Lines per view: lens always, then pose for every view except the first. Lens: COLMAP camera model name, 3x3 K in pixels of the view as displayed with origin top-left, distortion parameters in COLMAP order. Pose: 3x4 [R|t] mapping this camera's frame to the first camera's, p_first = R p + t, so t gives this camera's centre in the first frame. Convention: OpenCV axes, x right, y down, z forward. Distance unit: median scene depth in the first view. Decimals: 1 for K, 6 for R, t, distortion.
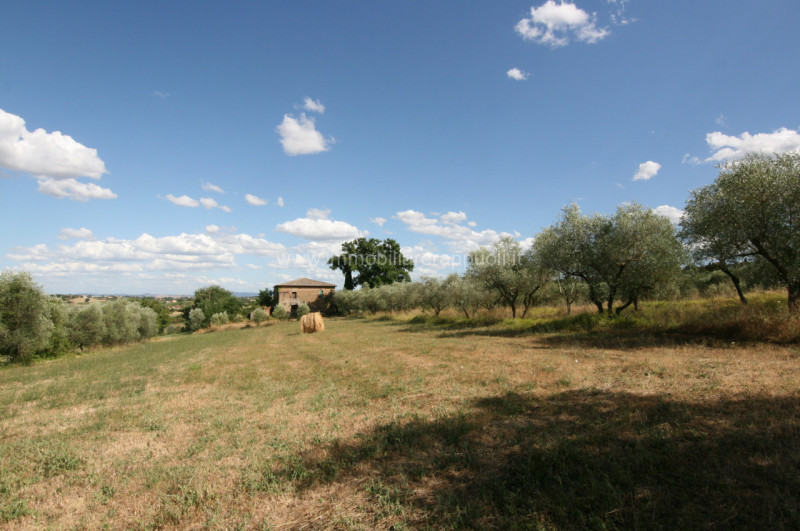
lens RADIAL K [[444.0, 0, 402.5], [0, 444.0, 241.0], [0, 0, 1]] dist [-0.005556, -0.000812]
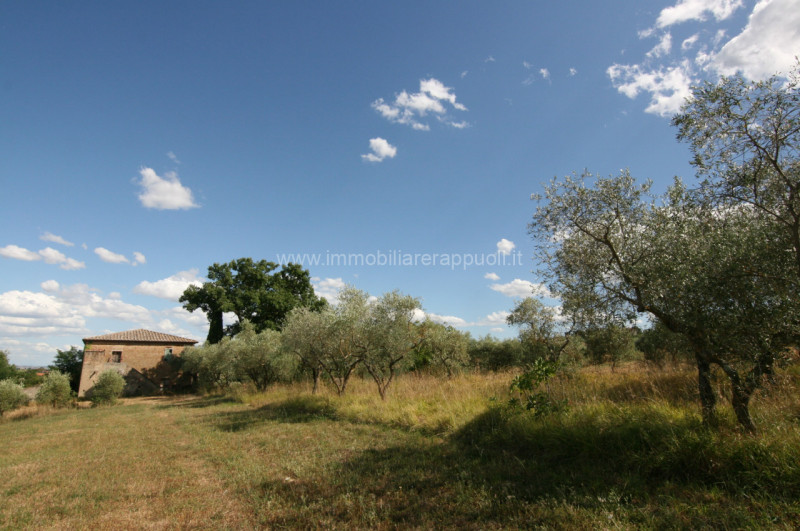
lens RADIAL K [[427.4, 0, 406.0], [0, 427.4, 267.5], [0, 0, 1]] dist [-0.006091, -0.011877]
pose [[0.960427, 0.046851, 0.274565, -0.035632], [-0.020234, 0.994883, -0.098984, 0.052006], [-0.277797, 0.089511, 0.956460, 0.343348]]
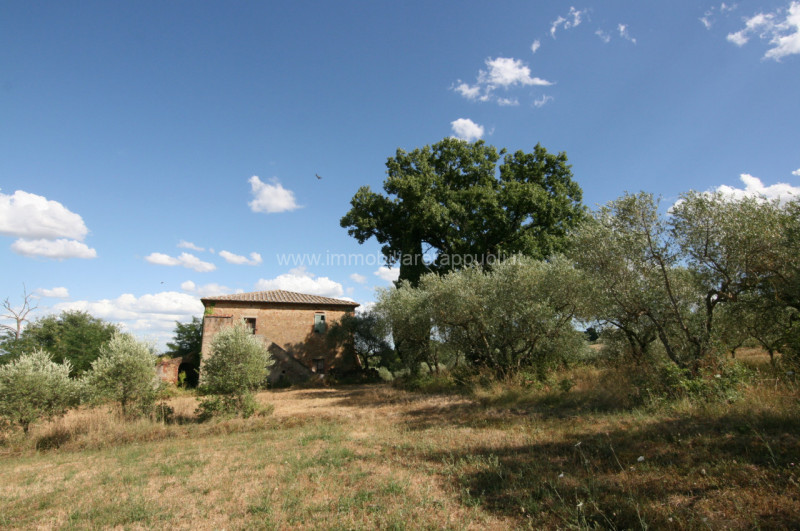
lens RADIAL K [[427.4, 0, 389.6], [0, 427.4, 295.8], [0, 0, 1]] dist [-0.006091, -0.011877]
pose [[0.999727, -0.011542, 0.020309, -0.131776], [0.011695, 0.999904, -0.007435, 0.100385], [-0.020221, 0.007670, 0.999766, 0.631791]]
